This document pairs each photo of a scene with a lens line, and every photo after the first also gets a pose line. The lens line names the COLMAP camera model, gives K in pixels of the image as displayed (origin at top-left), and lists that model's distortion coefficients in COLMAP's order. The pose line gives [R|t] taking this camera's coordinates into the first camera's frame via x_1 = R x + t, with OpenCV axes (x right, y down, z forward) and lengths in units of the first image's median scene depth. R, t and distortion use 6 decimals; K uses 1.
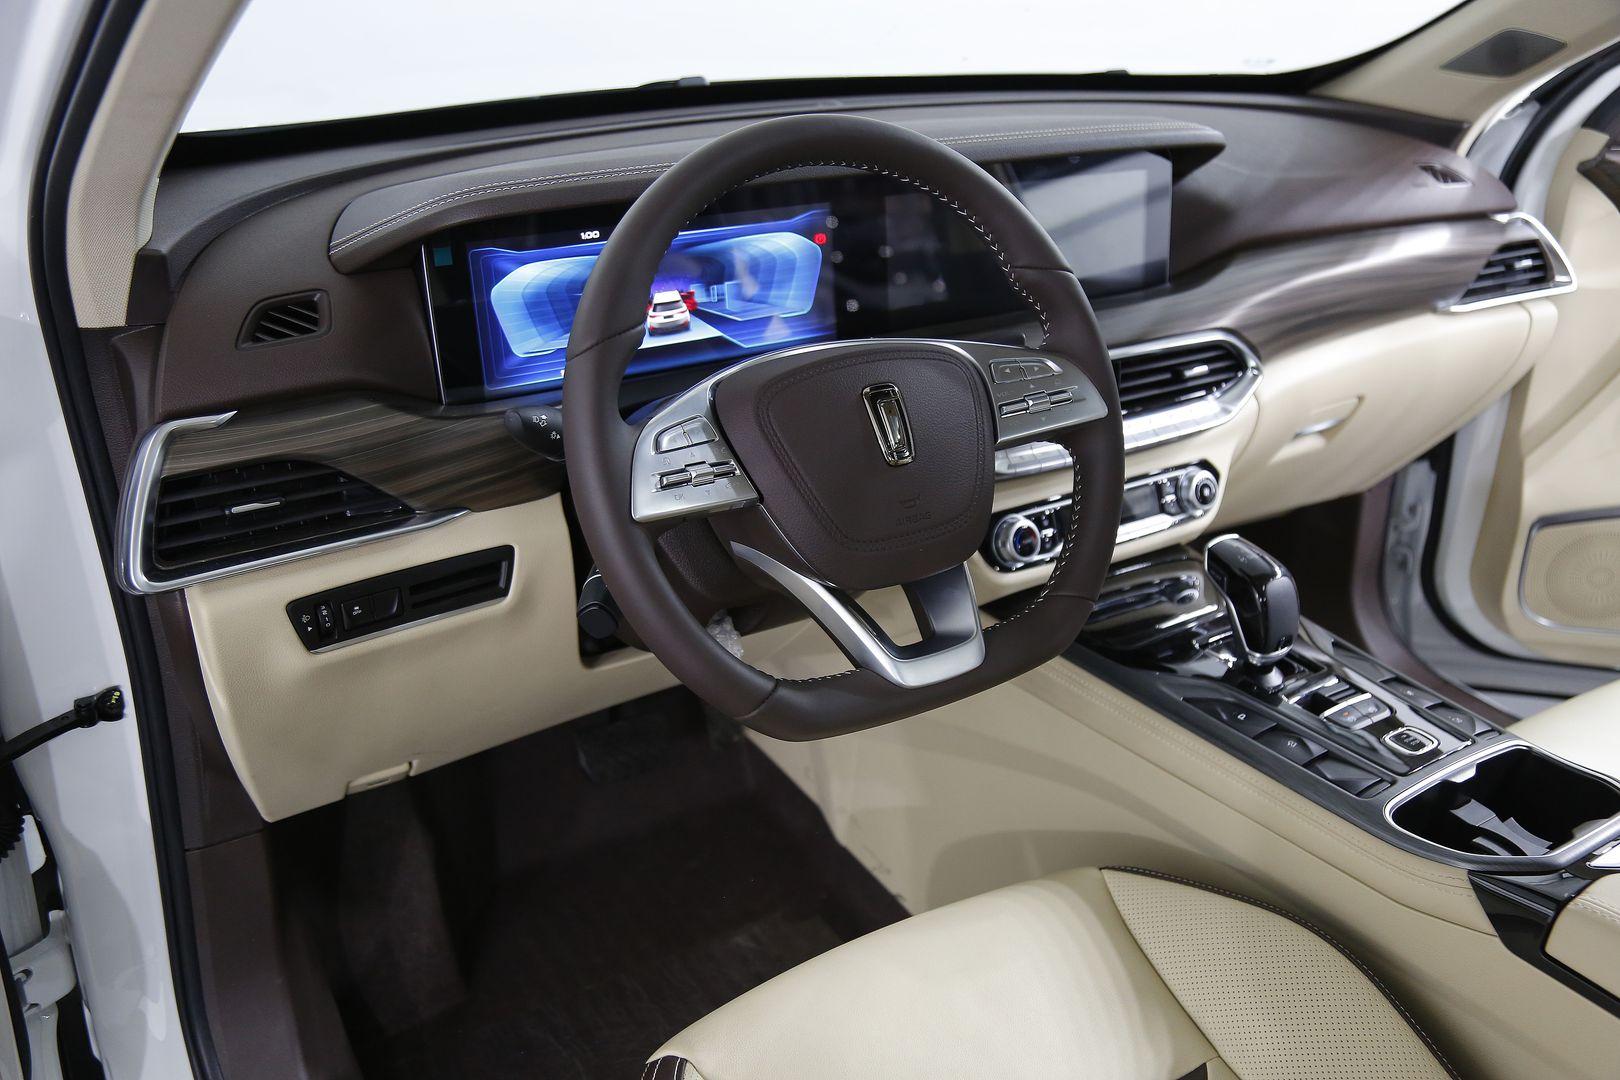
lens RADIAL K [[1324.6, 0, 810.0], [0, 1324.6, 540.0], [0, 0, 1]] dist [-0.005493, 0.005819]
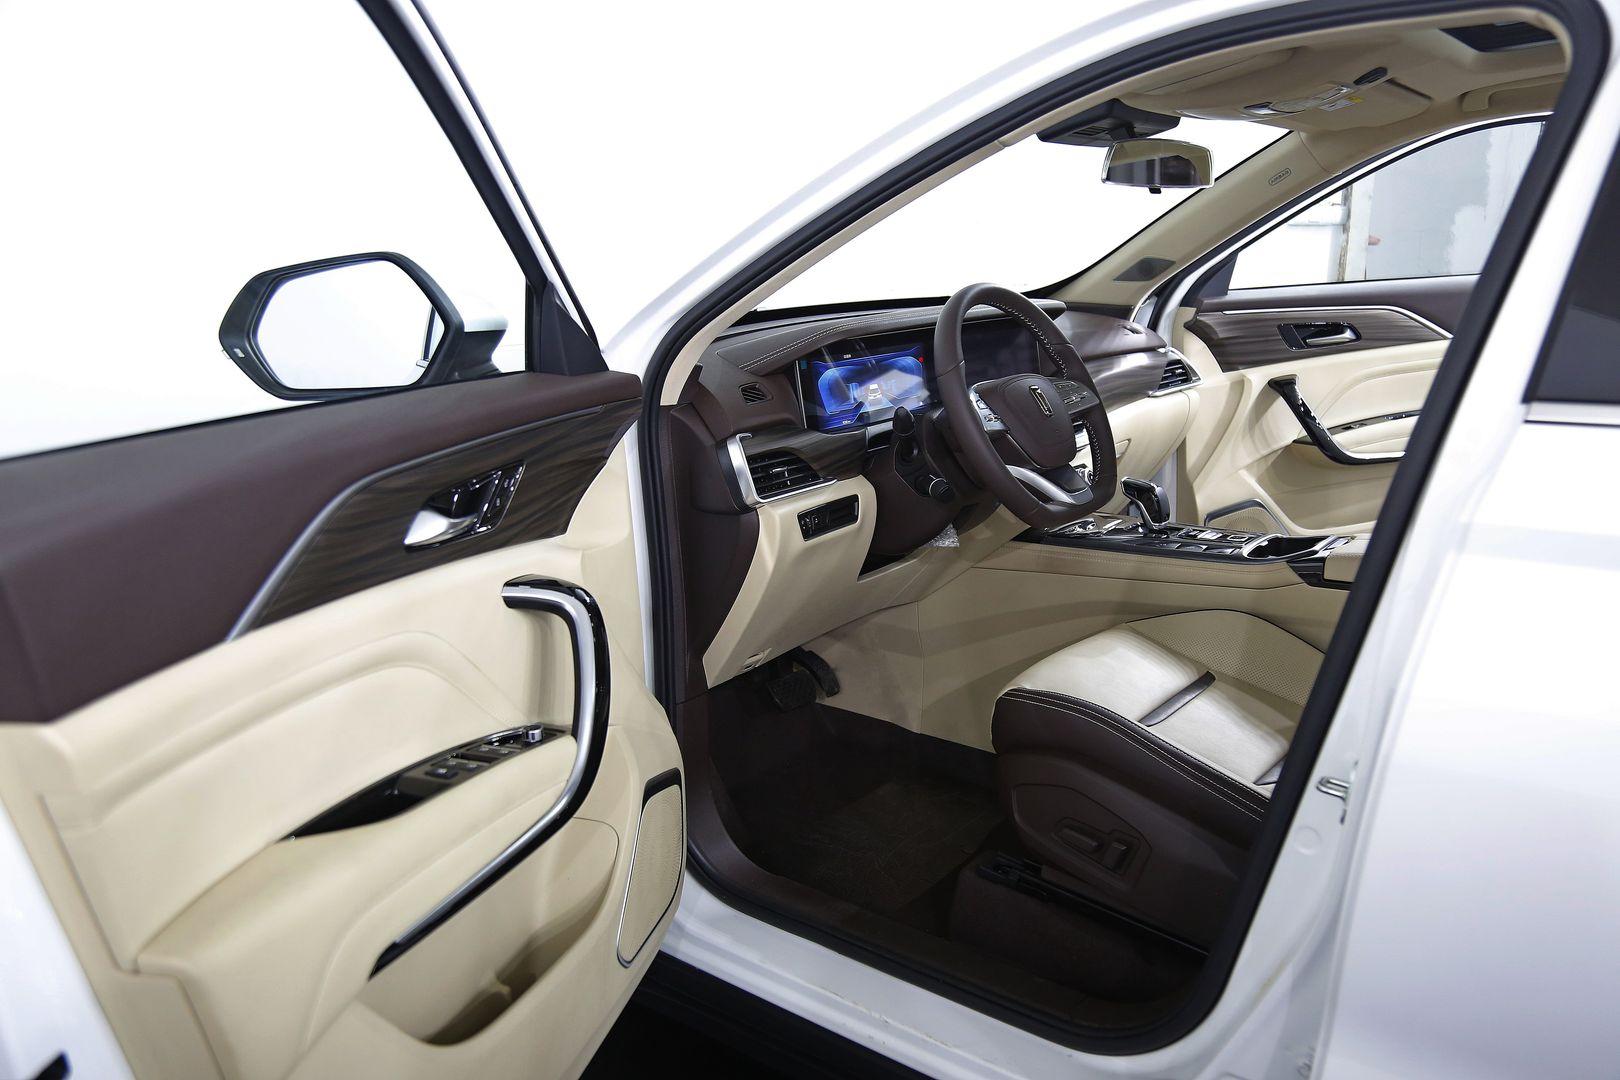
lens RADIAL K [[1324.6, 0, 810.0], [0, 1324.6, 540.0], [0, 0, 1]] dist [-0.005493, 0.005819]
pose [[0.934630, -0.123634, 0.333438, -0.628111], [0.194075, 0.963014, -0.186922, 0.281070], [-0.297995, 0.239415, 0.924056, -0.550500]]
